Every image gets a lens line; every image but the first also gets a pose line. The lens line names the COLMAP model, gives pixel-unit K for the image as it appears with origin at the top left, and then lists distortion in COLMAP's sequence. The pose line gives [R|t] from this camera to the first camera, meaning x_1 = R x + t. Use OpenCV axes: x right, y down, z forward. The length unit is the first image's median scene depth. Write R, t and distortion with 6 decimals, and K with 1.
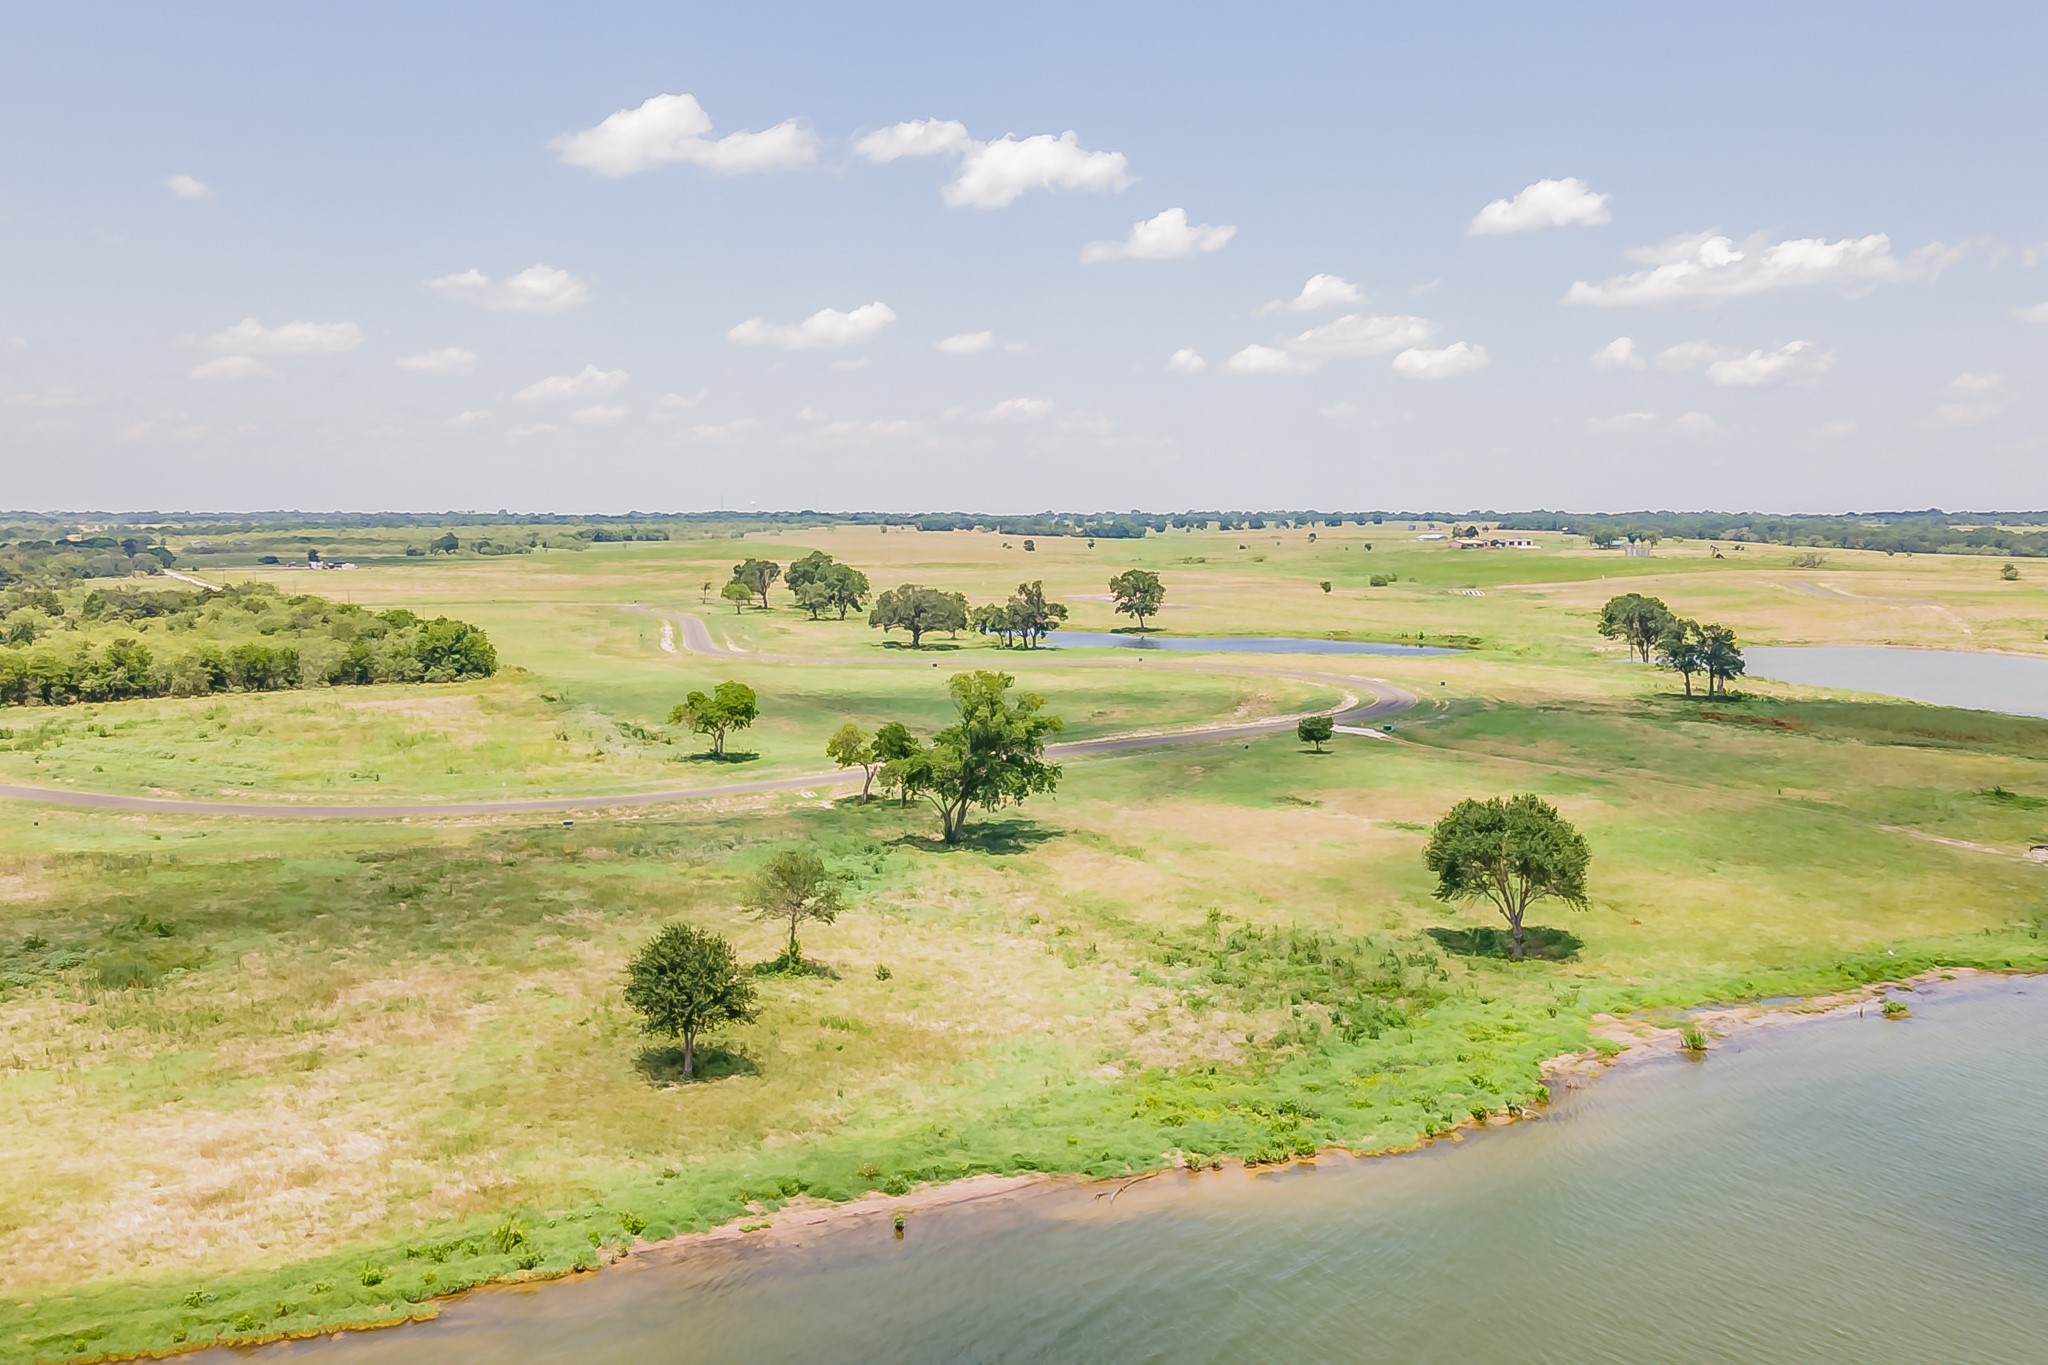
lens RADIAL K [[1756.8, 0, 1064.1], [0, 1756.8, 652.5], [0, 0, 1]] dist [0.018539, 0.063049]
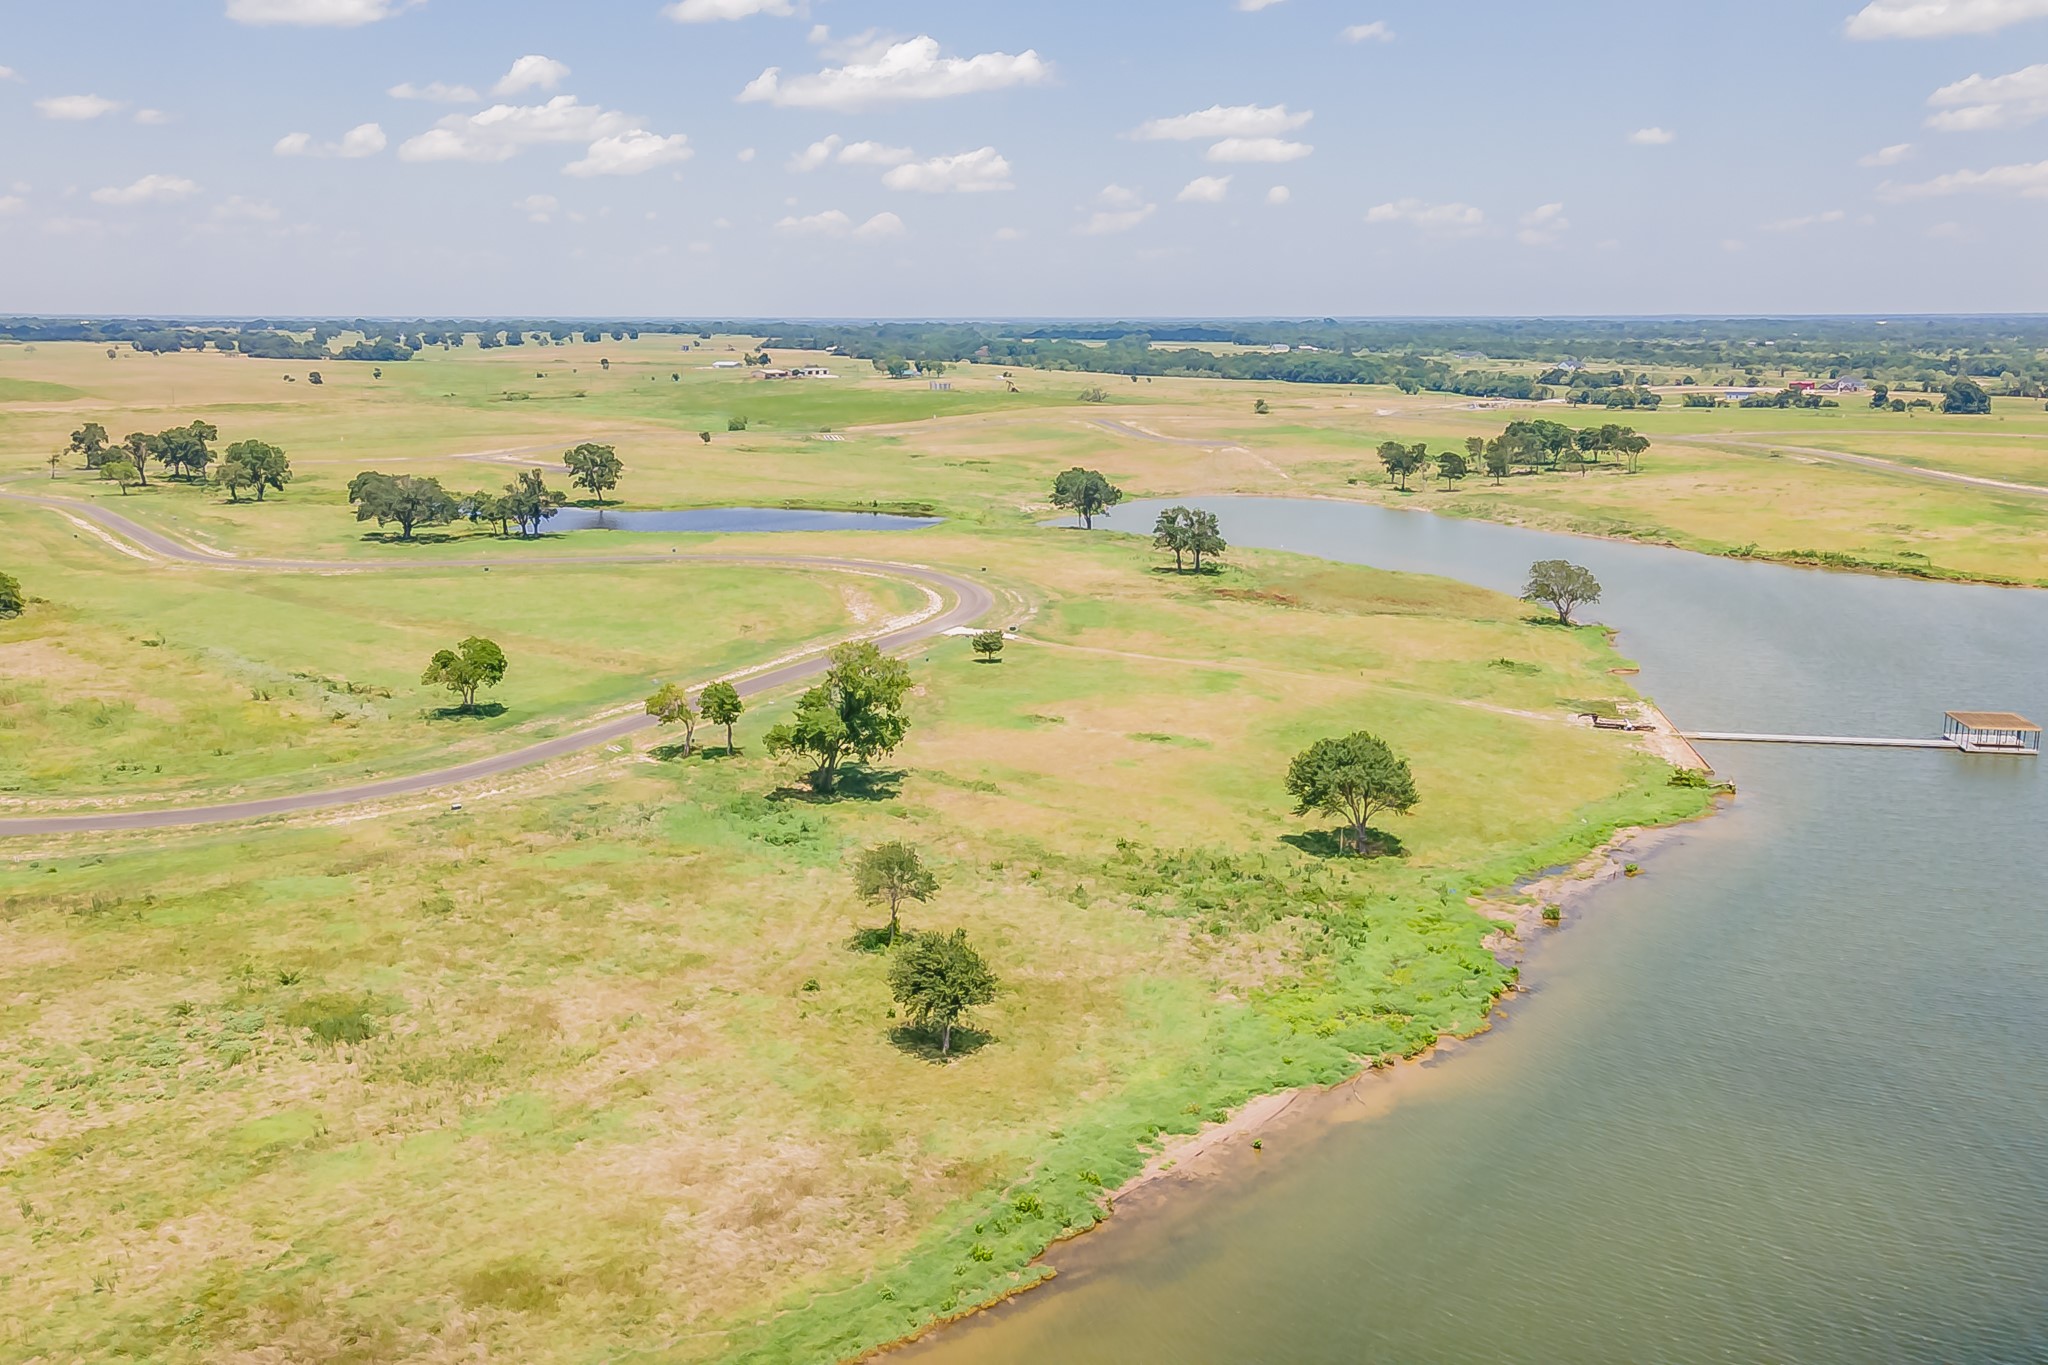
lens RADIAL K [[1755.1, 0, 927.4], [0, 1755.1, 679.2], [0, 0, 1]] dist [0.054689, 0.003758]
pose [[0.929275, -0.077916, 0.361078, -0.505687], [0.030352, 0.990301, 0.135582, -0.144578], [-0.368140, -0.115034, 0.922627, -0.083605]]
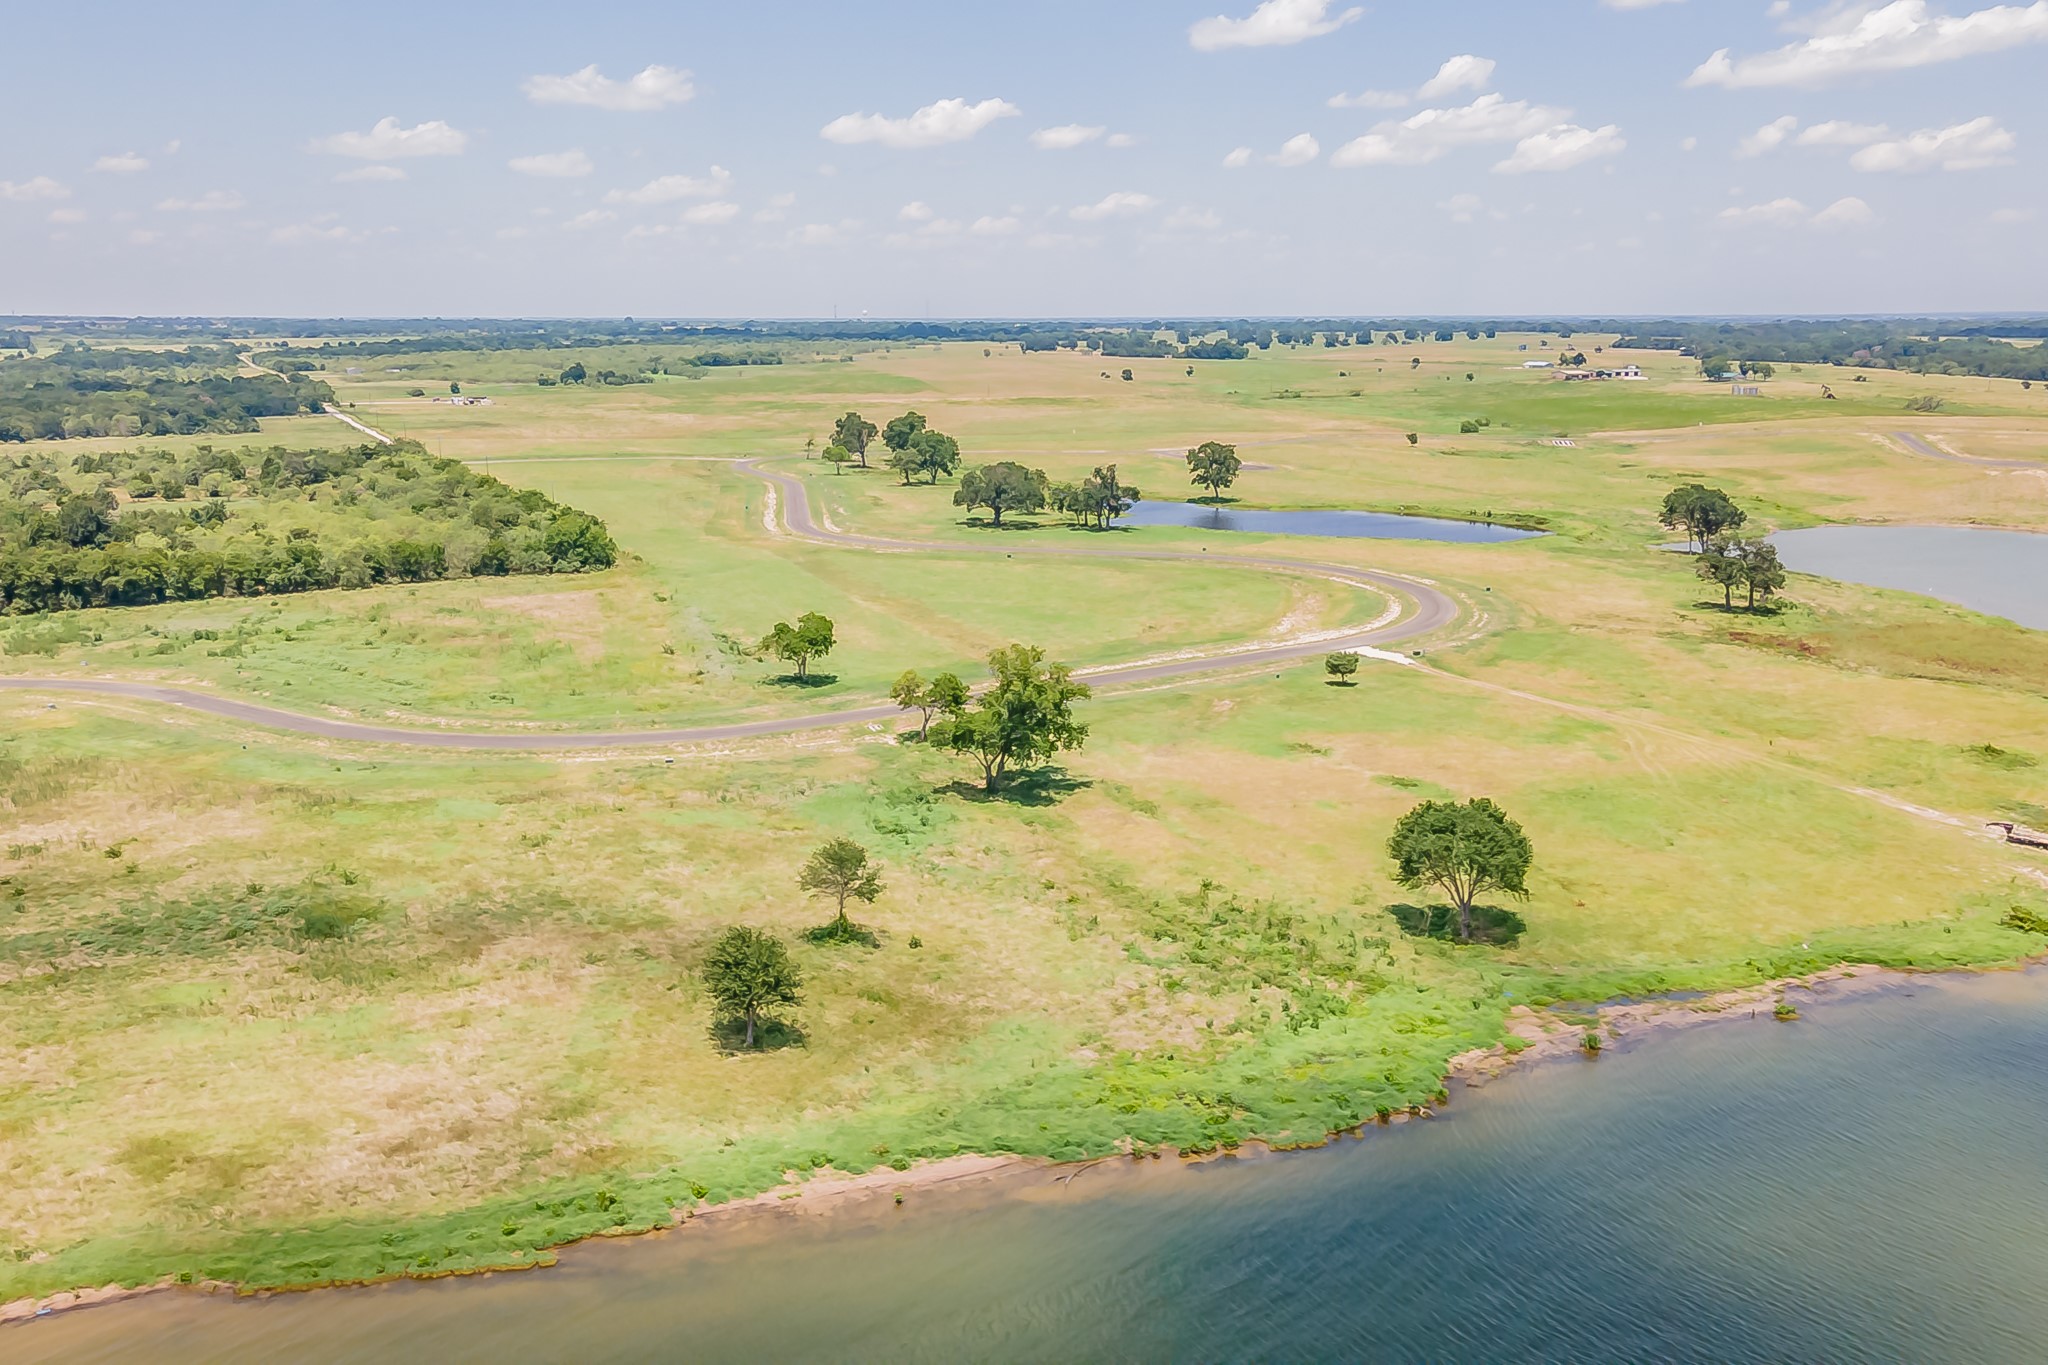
lens RADIAL K [[1719.8, 0, 976.1], [0, 1719.8, 680.9], [0, 0, 1]] dist [0.028626, 0.012309]
pose [[0.993514, 0.019659, -0.112000, 0.062087], [-0.004384, 0.990832, 0.135028, -0.143048], [0.113628, -0.133661, 0.984492, -0.123065]]
